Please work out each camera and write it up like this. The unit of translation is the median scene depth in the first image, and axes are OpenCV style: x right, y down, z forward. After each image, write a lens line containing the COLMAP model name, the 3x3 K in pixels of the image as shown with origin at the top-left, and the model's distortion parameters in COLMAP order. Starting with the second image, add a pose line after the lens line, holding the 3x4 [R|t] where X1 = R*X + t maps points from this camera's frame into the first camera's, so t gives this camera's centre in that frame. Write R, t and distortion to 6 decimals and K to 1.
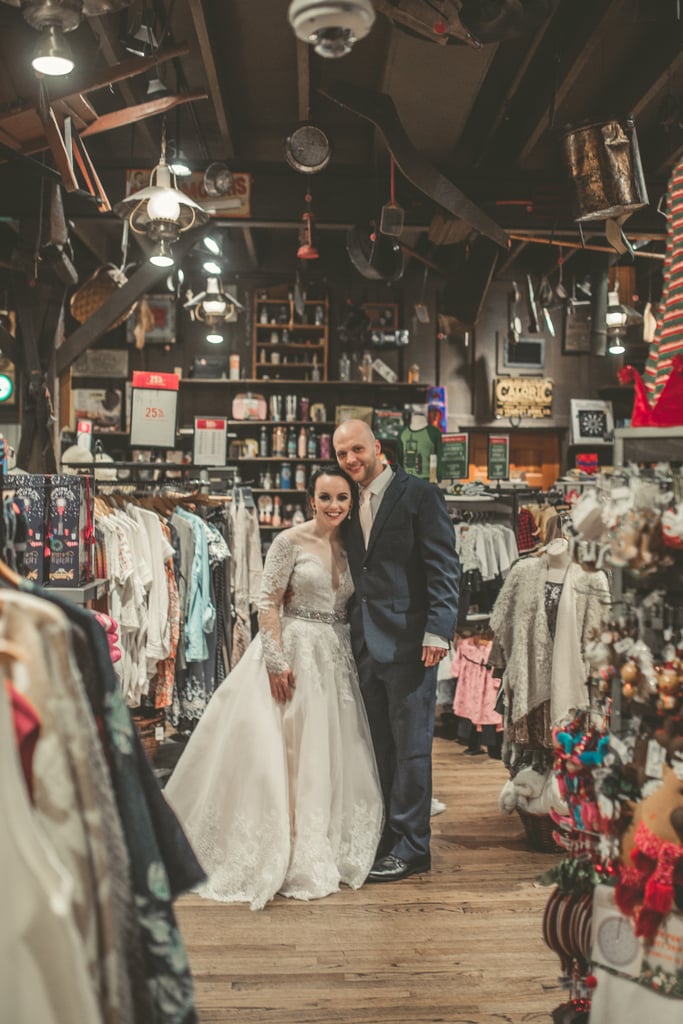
lens RADIAL K [[1092.5, 0, 382.1], [0, 1092.5, 512.0], [0, 0, 1]] dist [-0.040661, 0.031421]
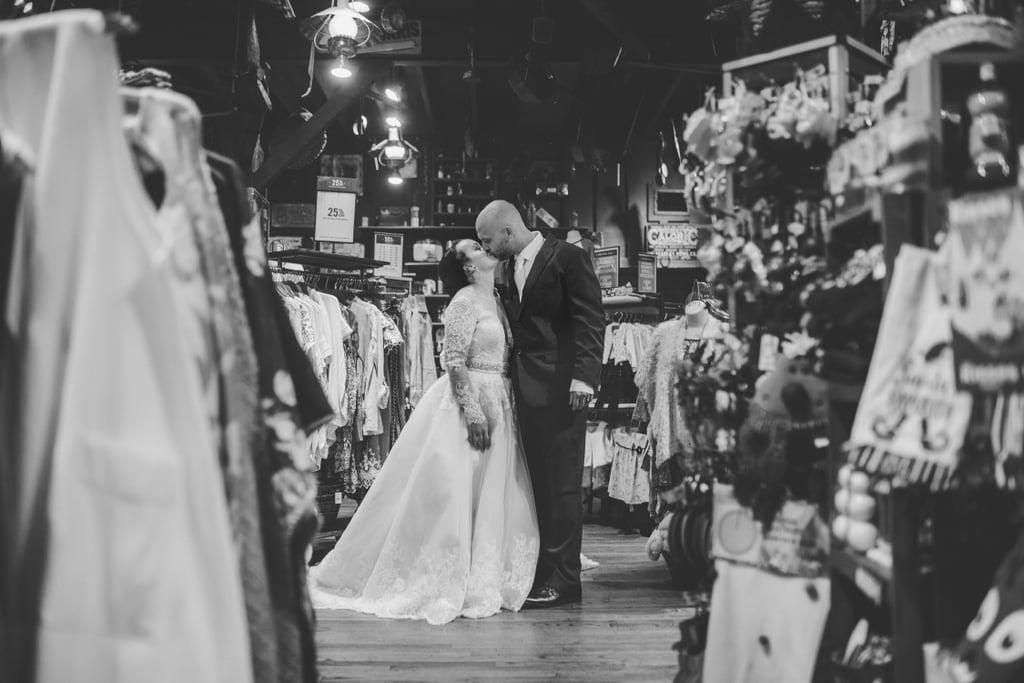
lens RADIAL K [[967.3, 0, 512.0], [0, 967.3, 341.5], [0, 0, 1]] dist [-0.052476, 0.028903]
pose [[0.998880, -0.010398, -0.046158, 0.018353], [0.007352, 0.997815, -0.065660, 0.109958], [0.046740, 0.065247, 0.996774, 0.021214]]
